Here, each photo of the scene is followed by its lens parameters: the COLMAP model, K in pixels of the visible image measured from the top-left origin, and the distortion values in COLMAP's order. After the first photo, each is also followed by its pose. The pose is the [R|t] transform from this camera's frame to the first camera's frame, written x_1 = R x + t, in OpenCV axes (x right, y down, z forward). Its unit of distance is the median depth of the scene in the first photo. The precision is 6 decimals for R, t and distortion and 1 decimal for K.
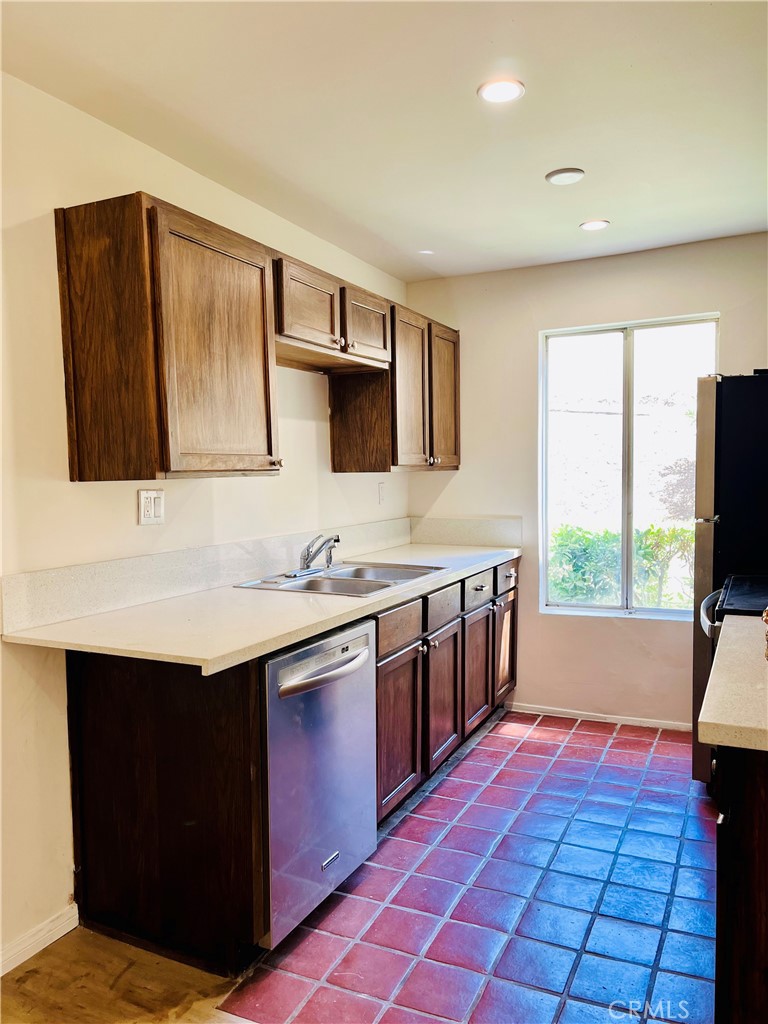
lens RADIAL K [[783.8, 0, 384.0], [0, 783.8, 512.0], [0, 0, 1]] dist [0.046400, -0.064344]
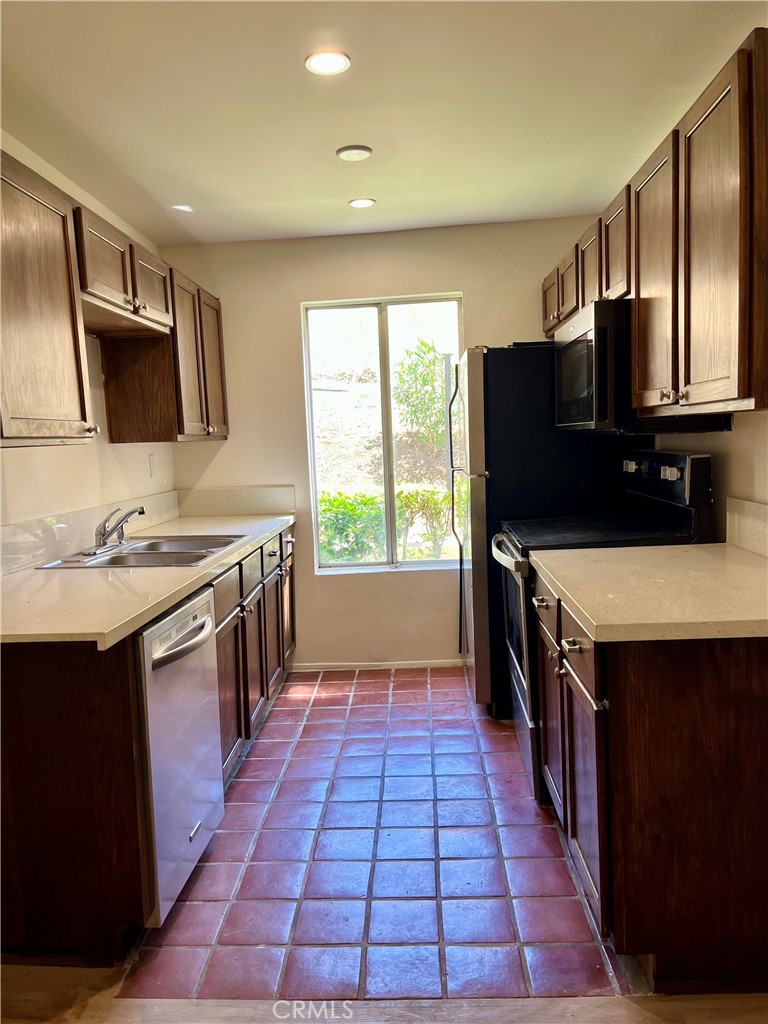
lens RADIAL K [[783.8, 0, 384.0], [0, 783.8, 512.0], [0, 0, 1]] dist [0.046400, -0.064344]
pose [[0.924960, -0.058283, 0.375568, -0.132242], [0.047391, 0.998146, 0.038183, 0.011777], [-0.377097, -0.017519, 0.926008, 0.002514]]
